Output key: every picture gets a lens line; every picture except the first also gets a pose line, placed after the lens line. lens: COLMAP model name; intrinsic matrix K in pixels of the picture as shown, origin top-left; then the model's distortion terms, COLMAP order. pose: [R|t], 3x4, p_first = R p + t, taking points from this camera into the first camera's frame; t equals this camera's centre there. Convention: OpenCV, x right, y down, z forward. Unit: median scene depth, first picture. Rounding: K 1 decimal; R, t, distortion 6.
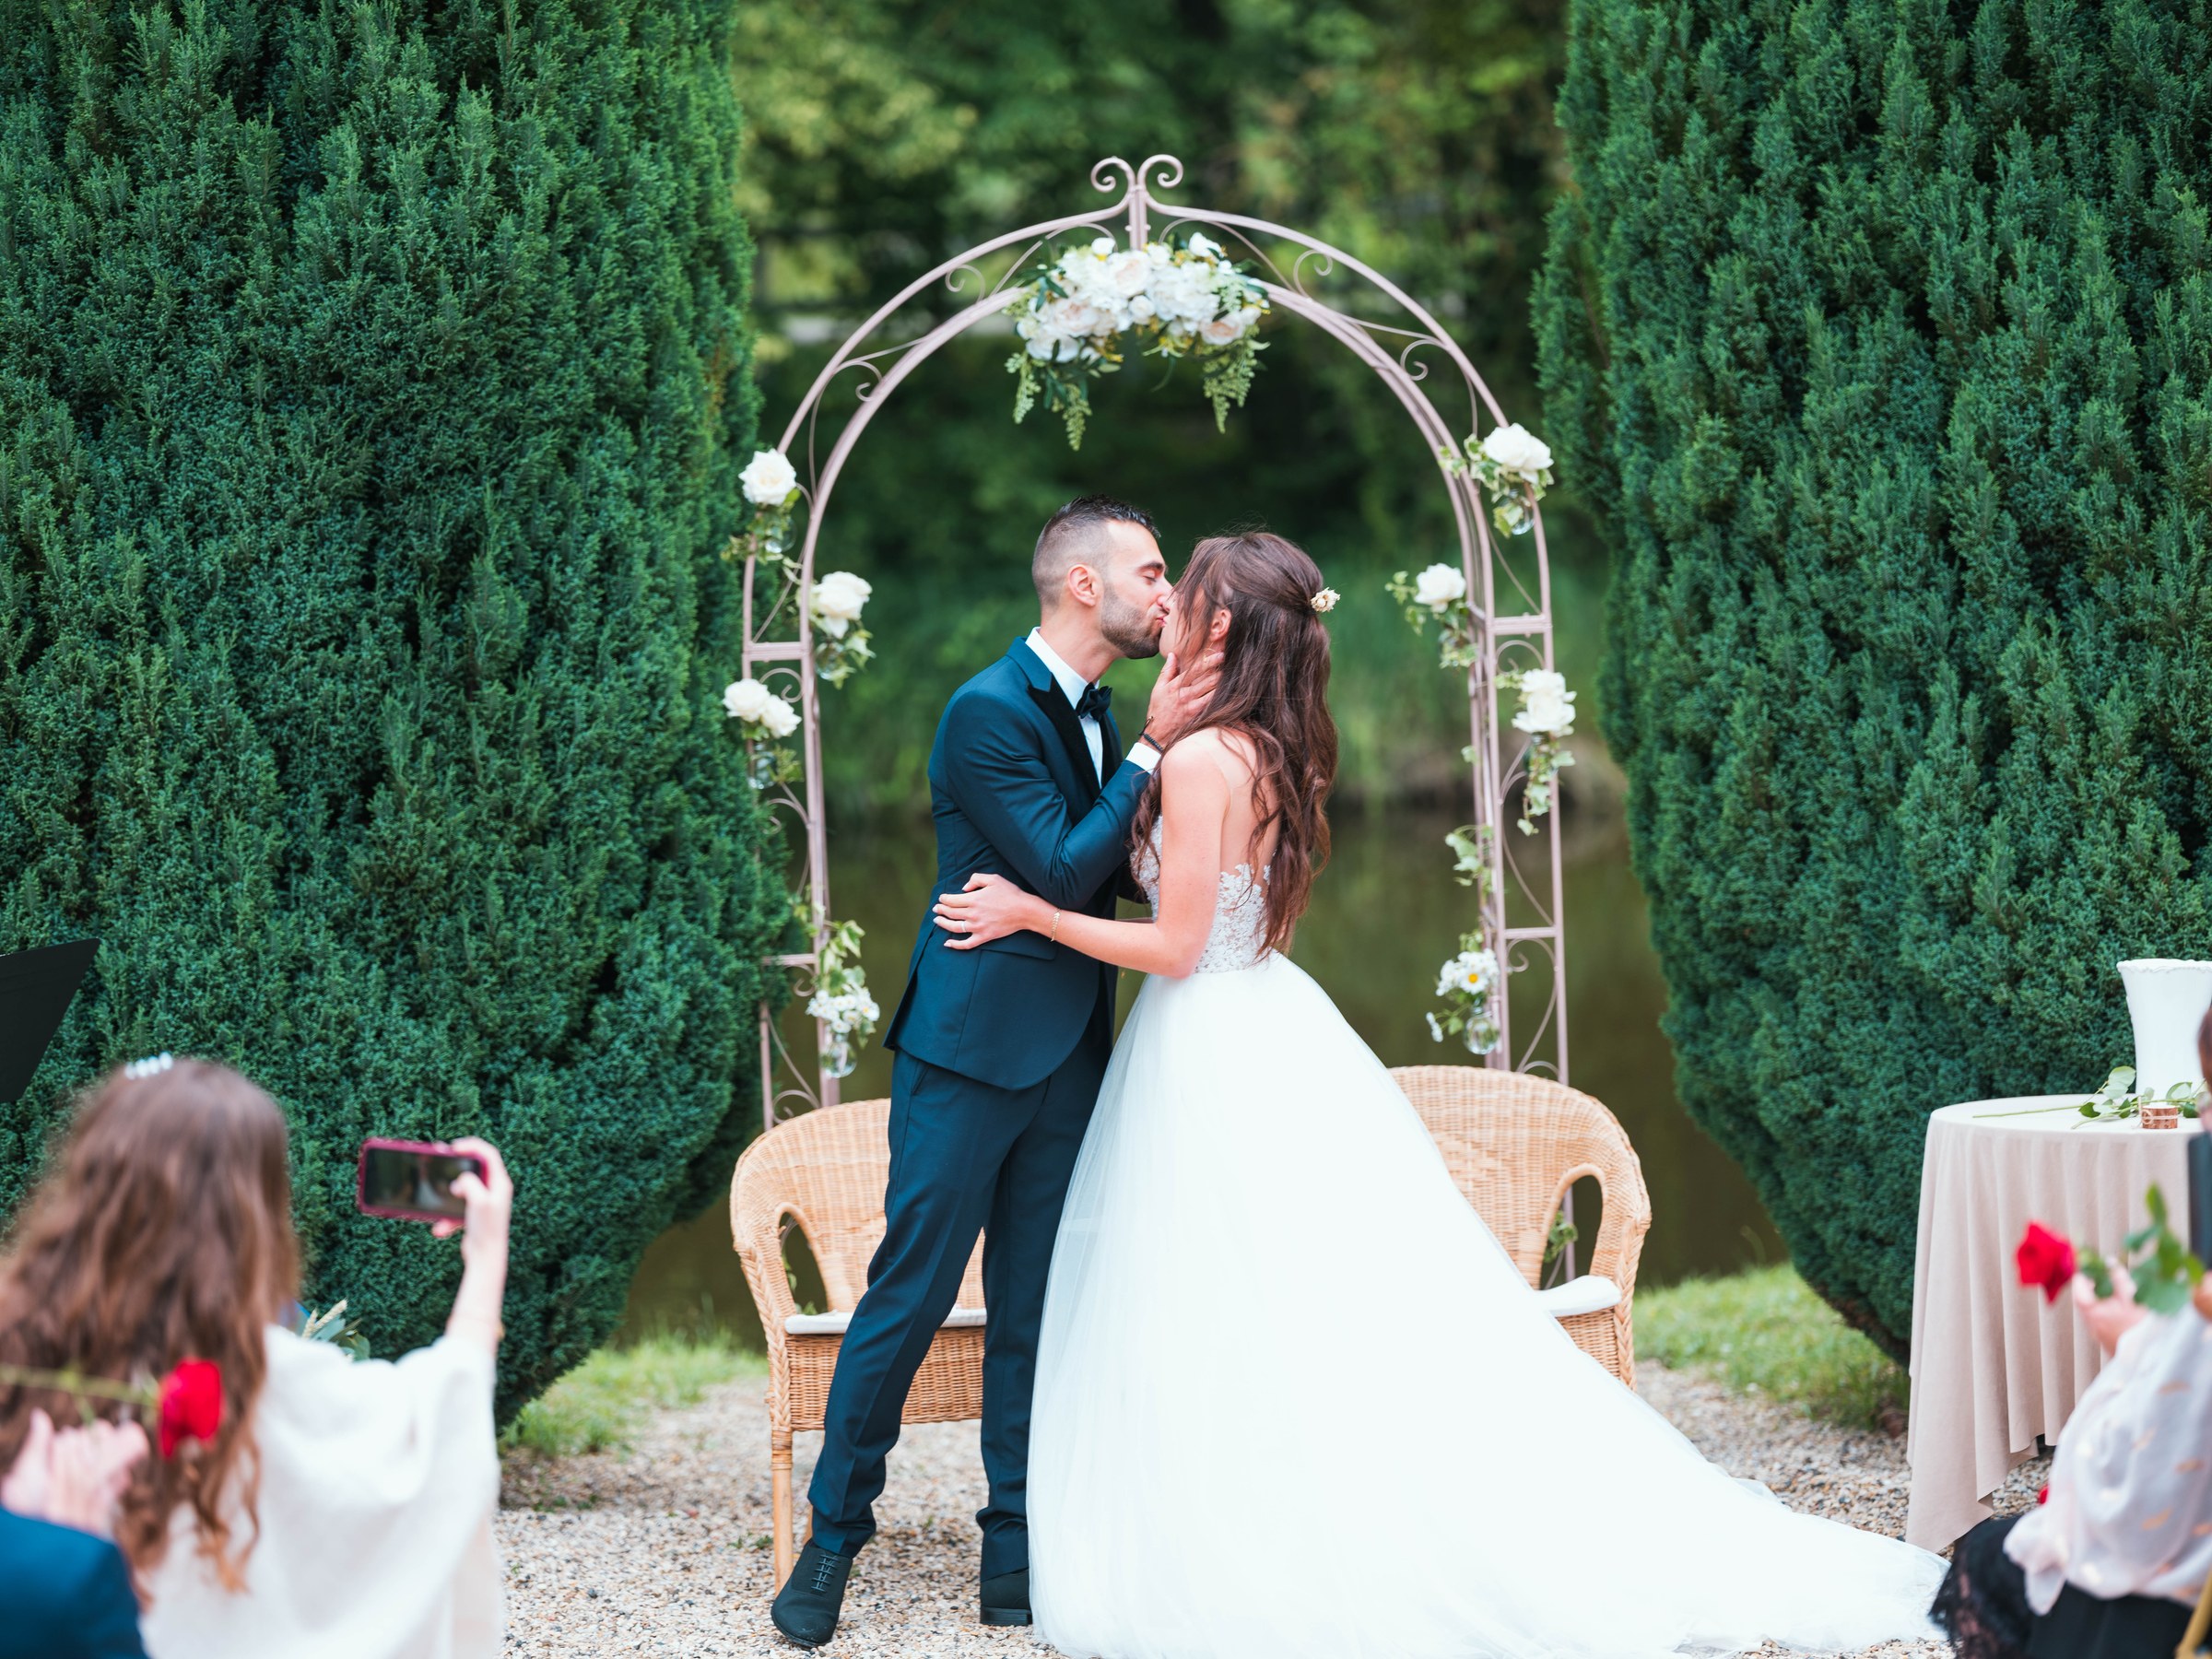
lens RADIAL K [[5469.7, 0, 1160.1], [0, 5469.7, 609.6], [0, 0, 1]] dist [0.027556, -0.410254]
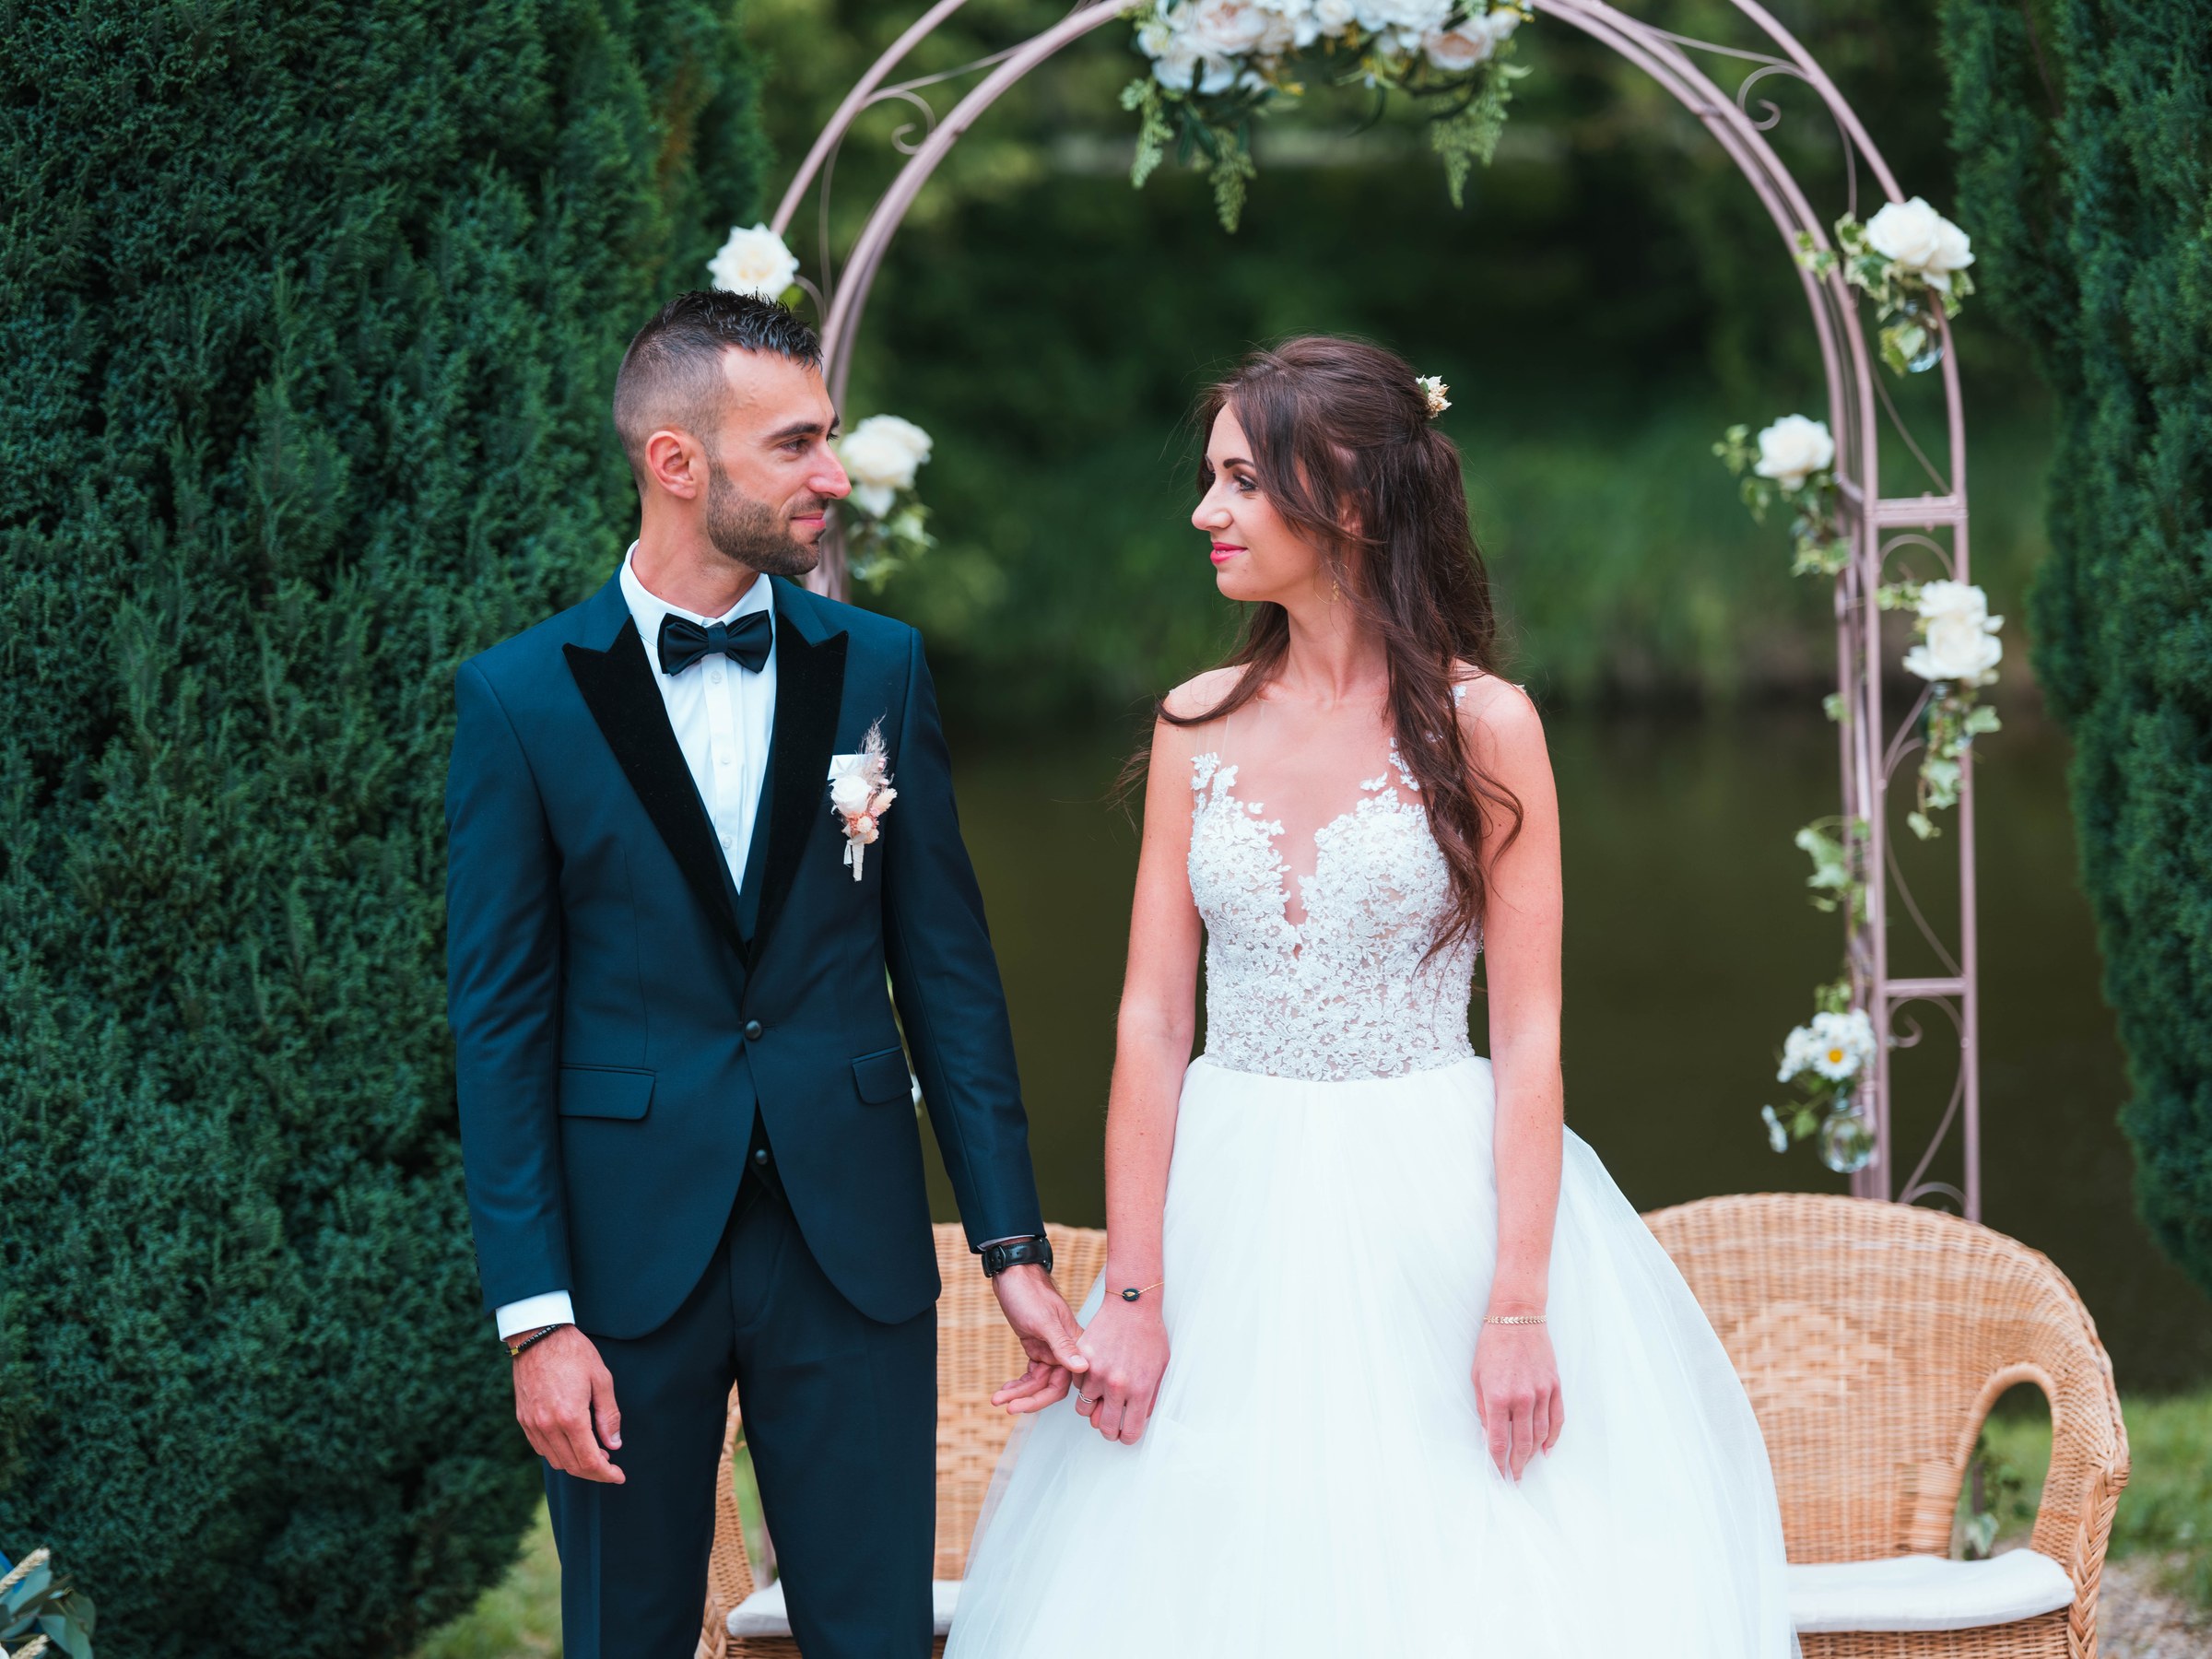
lens RADIAL K [[5469.7, 0, 1160.1], [0, 5469.7, 609.6], [0, 0, 1]] dist [0.027556, -0.410254]
pose [[0.997712, 0.014949, -0.065927, 0.020122], [-0.013200, 0.999551, 0.026891, -0.001902], [0.066299, -0.025959, 0.997462, 0.363230]]
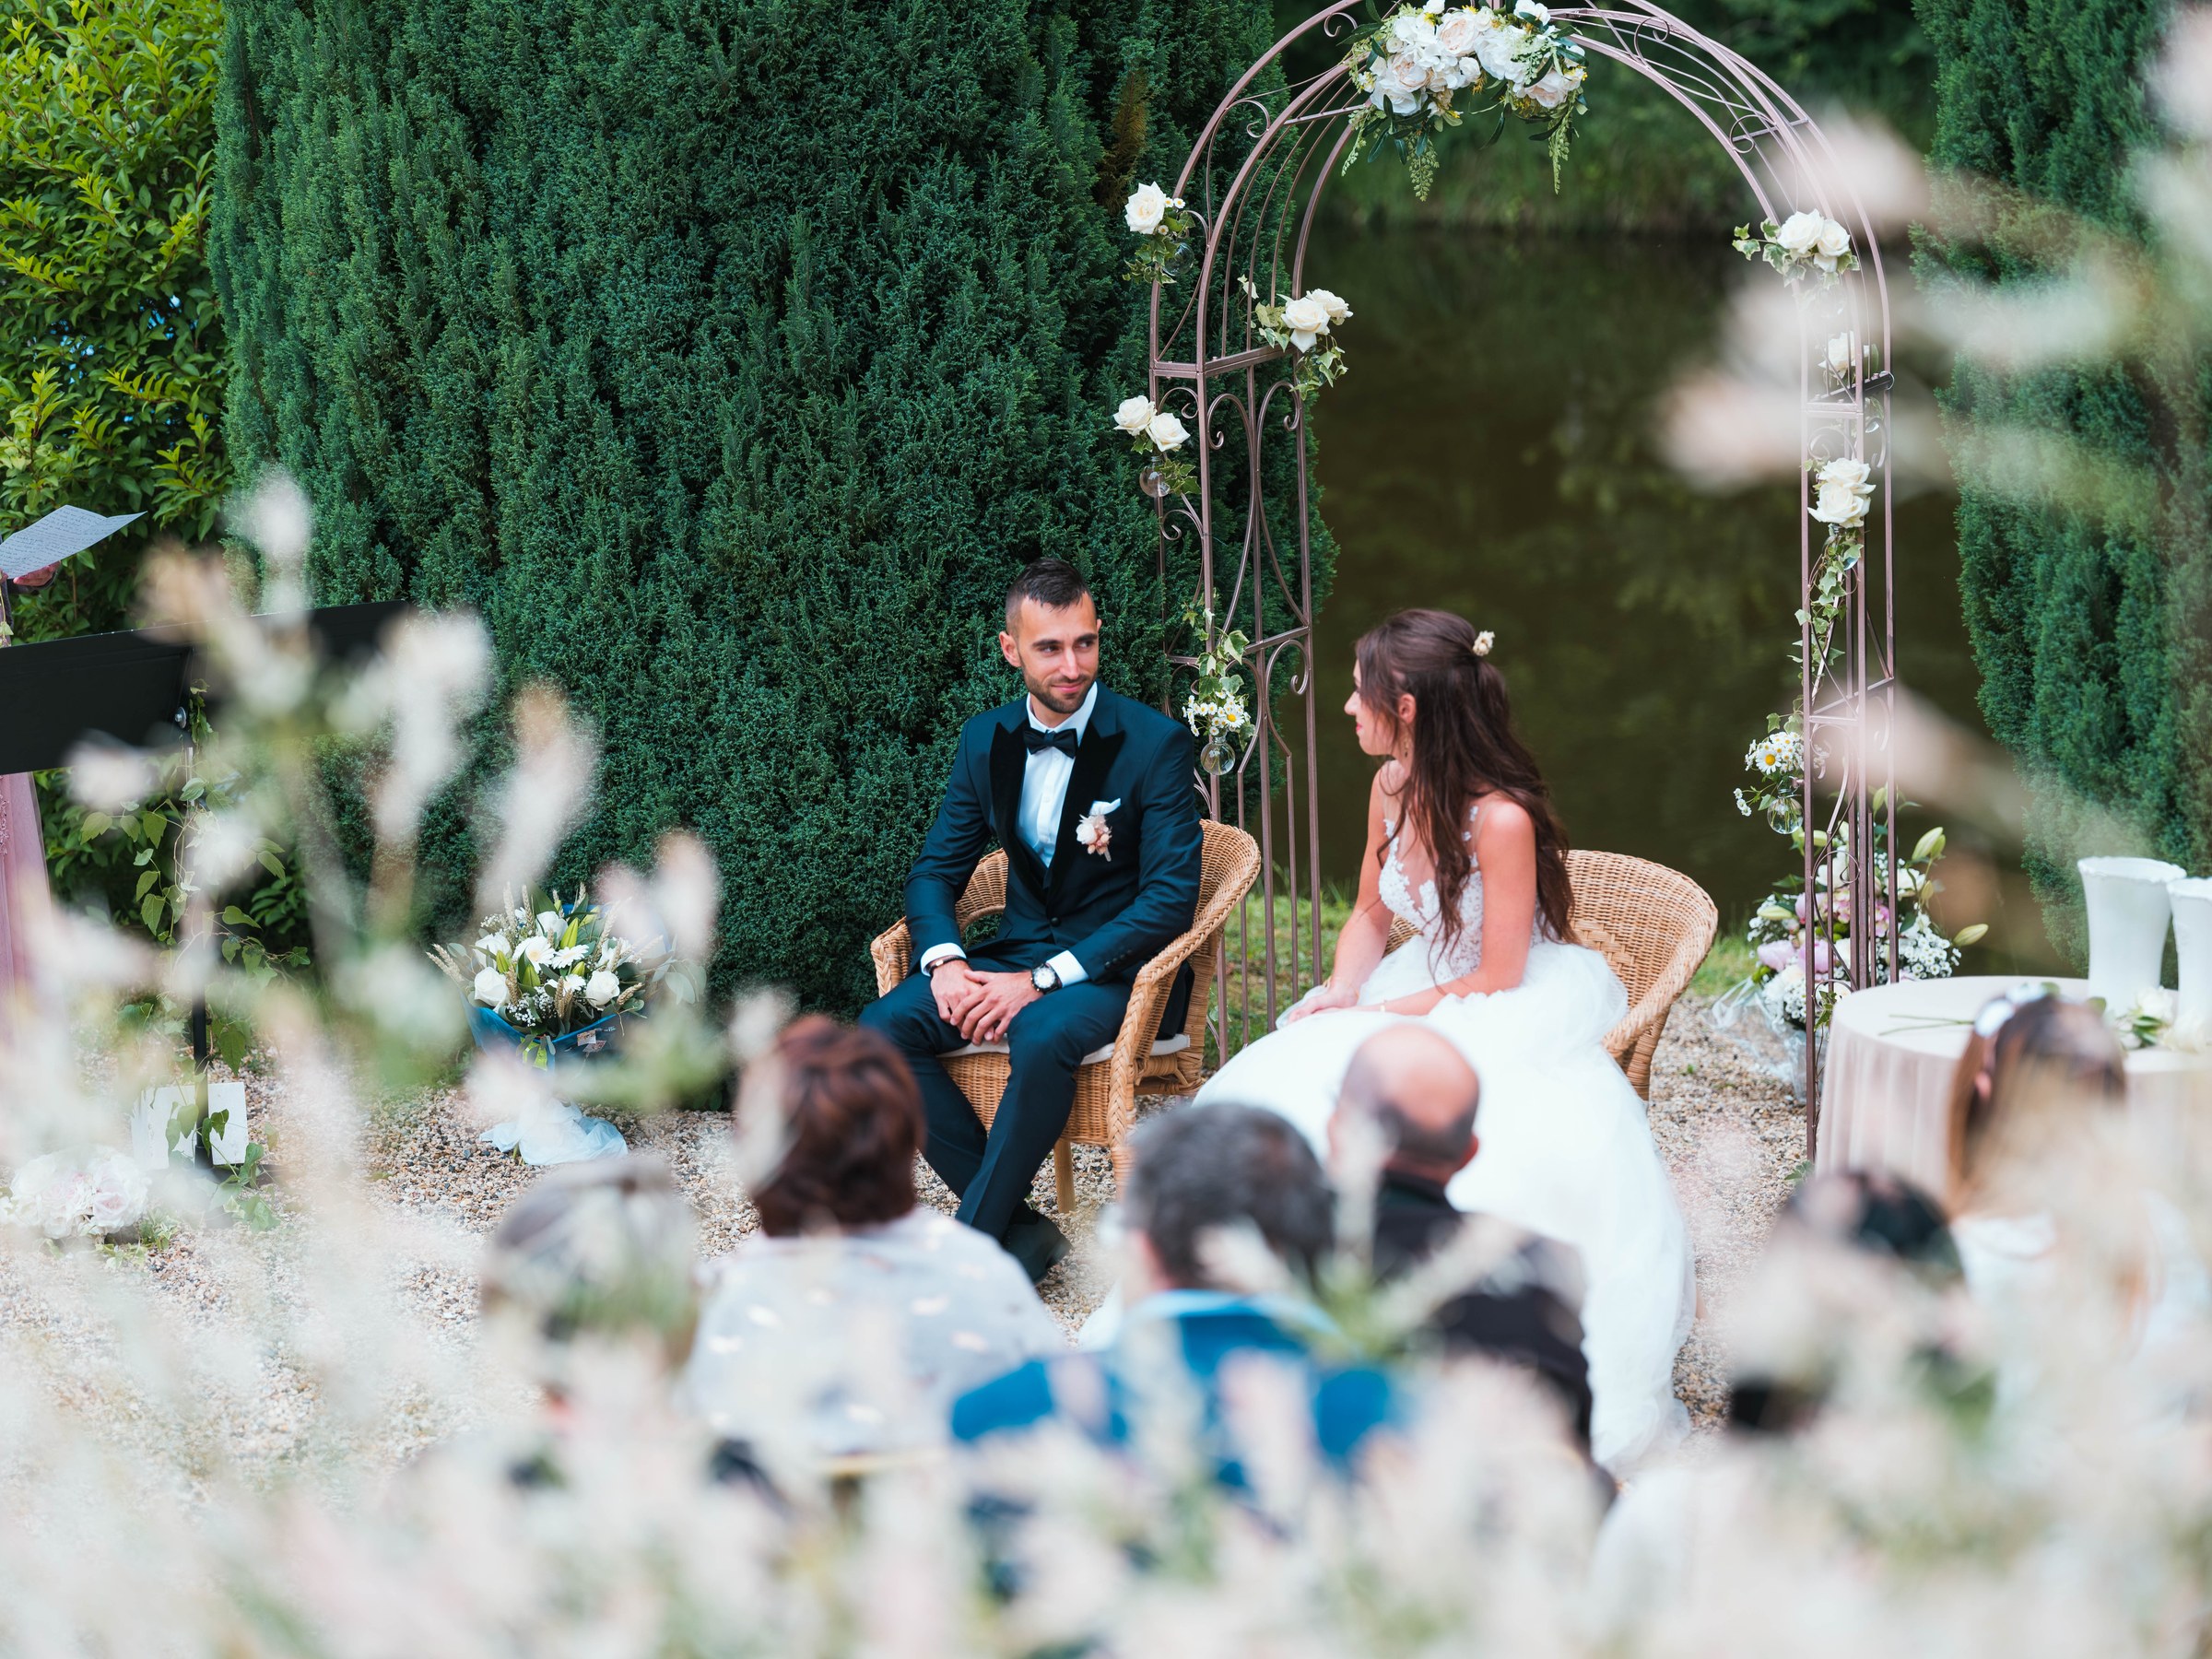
lens RADIAL K [[5469.7, 0, 1160.1], [0, 5469.7, 609.6], [0, 0, 1]] dist [0.027556, -0.410254]
pose [[0.855036, 0.111415, -0.506458, 0.480822], [-0.045904, 0.989074, 0.140088, -0.097317], [0.516533, -0.096532, 0.850809, 0.103060]]
